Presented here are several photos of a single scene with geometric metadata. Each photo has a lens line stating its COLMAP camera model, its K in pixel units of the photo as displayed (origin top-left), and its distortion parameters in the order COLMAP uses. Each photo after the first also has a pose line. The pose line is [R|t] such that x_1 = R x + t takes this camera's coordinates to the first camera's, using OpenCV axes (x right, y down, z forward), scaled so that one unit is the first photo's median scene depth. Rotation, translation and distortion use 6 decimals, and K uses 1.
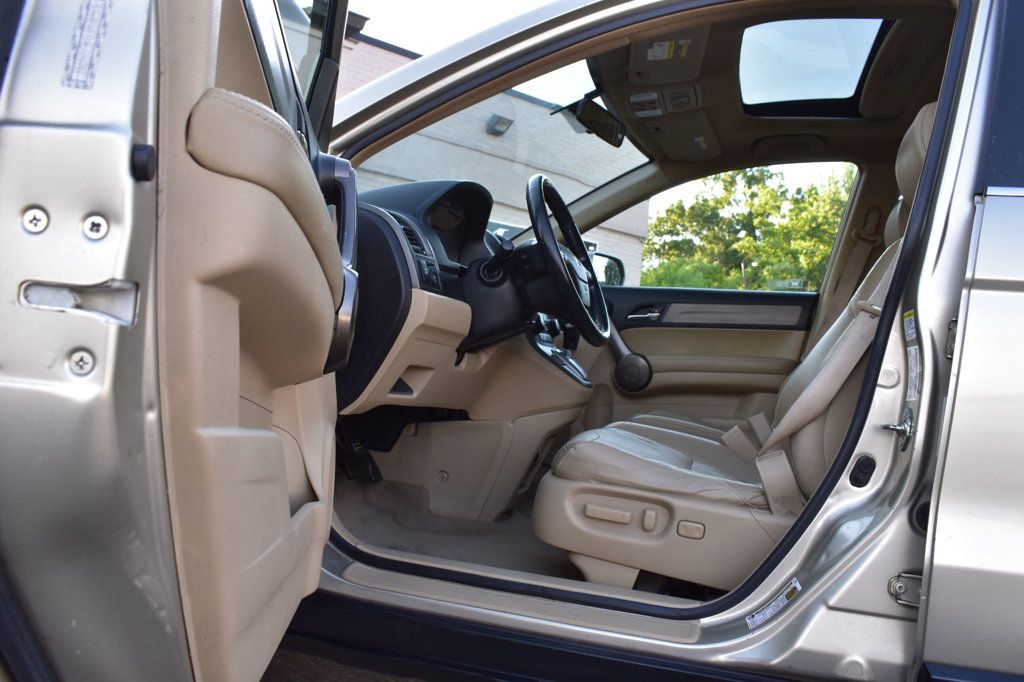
lens RADIAL K [[873.5, 0, 511.4], [0, 873.5, 339.5], [0, 0, 1]] dist [-0.082903, -0.005863]
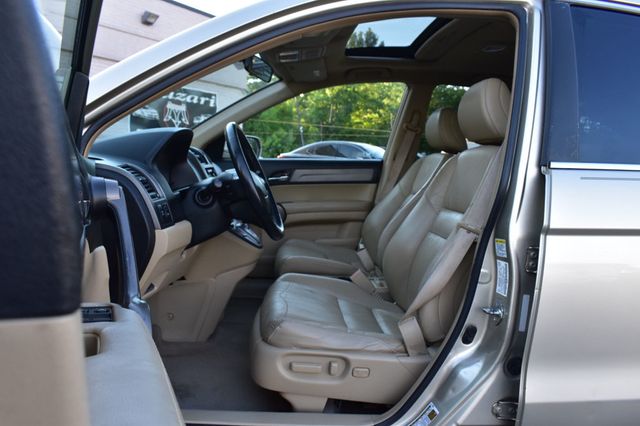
lens RADIAL K [[499.0, 0, 320.8], [0, 499.0, 213.7], [0, 0, 1]] dist [-0.095114, 0.011555]
pose [[0.949380, -0.086183, 0.302075, -0.106897], [0.037666, 0.985923, 0.162905, -0.212561], [-0.311862, -0.143281, 0.939262, 0.229199]]
